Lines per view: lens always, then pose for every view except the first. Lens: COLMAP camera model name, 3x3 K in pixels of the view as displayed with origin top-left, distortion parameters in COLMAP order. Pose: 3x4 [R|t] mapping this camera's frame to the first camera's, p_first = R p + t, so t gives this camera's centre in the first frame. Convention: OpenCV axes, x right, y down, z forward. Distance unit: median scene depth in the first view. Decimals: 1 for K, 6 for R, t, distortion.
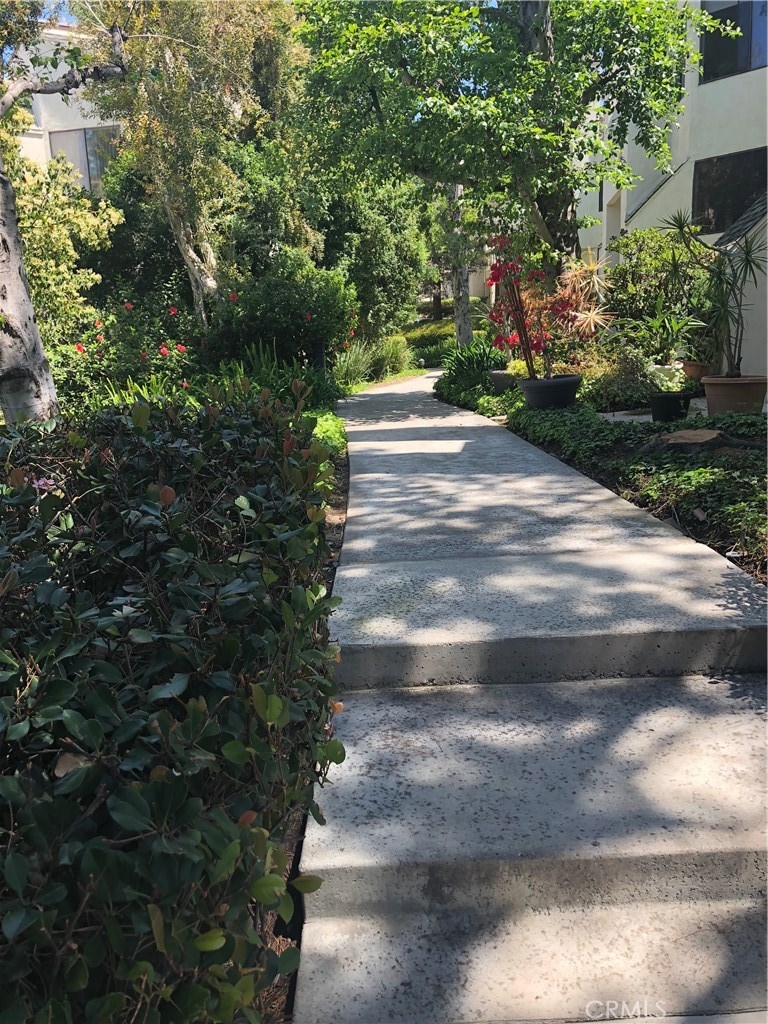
lens RADIAL K [[834.9, 0, 383.9], [0, 834.9, 512.6], [0, 0, 1]] dist [0.001848, 0.000482]
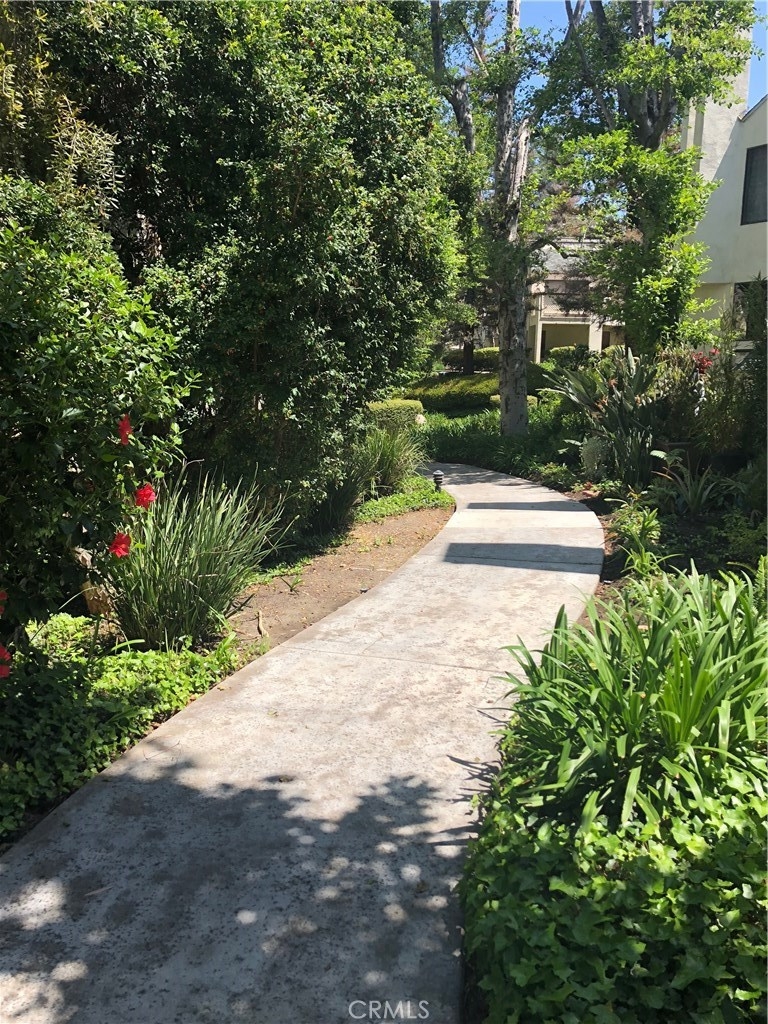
lens RADIAL K [[834.9, 0, 384.0], [0, 834.9, 511.4], [0, 0, 1]] dist [0.001848, 0.000482]
pose [[0.998573, 0.046724, -0.025847, 0.011493], [-0.047968, 0.997607, -0.049793, -0.059778], [0.023458, 0.050962, 0.998425, 0.221911]]
